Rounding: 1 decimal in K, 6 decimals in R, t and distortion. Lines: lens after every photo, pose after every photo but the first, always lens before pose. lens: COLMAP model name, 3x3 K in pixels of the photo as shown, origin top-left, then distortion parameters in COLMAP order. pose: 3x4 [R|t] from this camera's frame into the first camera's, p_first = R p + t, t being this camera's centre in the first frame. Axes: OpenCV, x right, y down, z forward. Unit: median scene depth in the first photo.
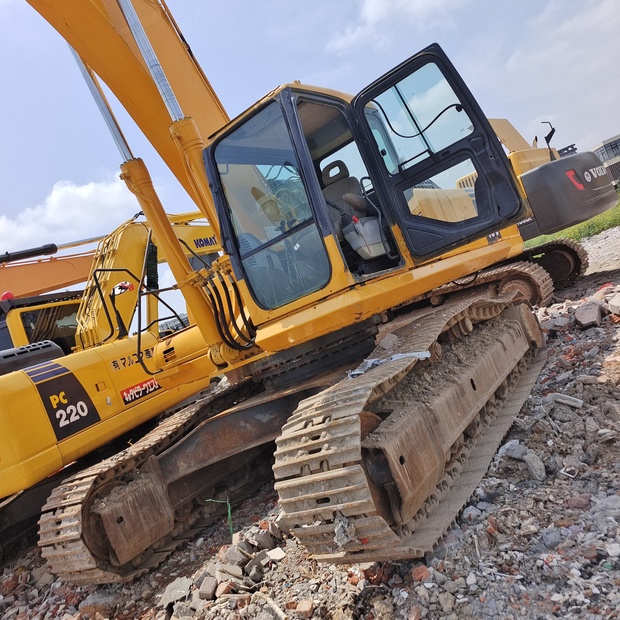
lens RADIAL K [[552.2, 0, 281.4], [0, 552.2, 341.1], [0, 0, 1]] dist [0.037283, -0.001388]
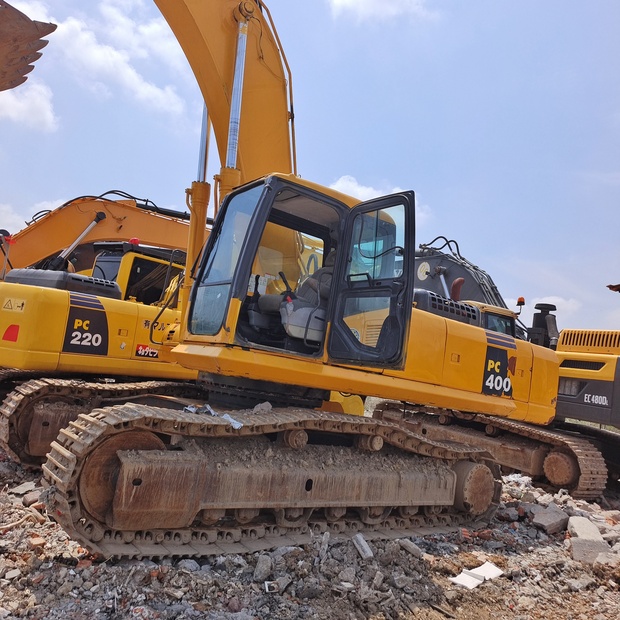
lens RADIAL K [[563.1, 0, 313.1], [0, 563.1, 324.5], [0, 0, 1]] dist [0.032146, 0.017091]
pose [[0.807172, 0.458511, -0.371806, 0.539599], [-0.481373, 0.875816, 0.035020, -0.205417], [0.341691, 0.150711, 0.927650, -0.046845]]
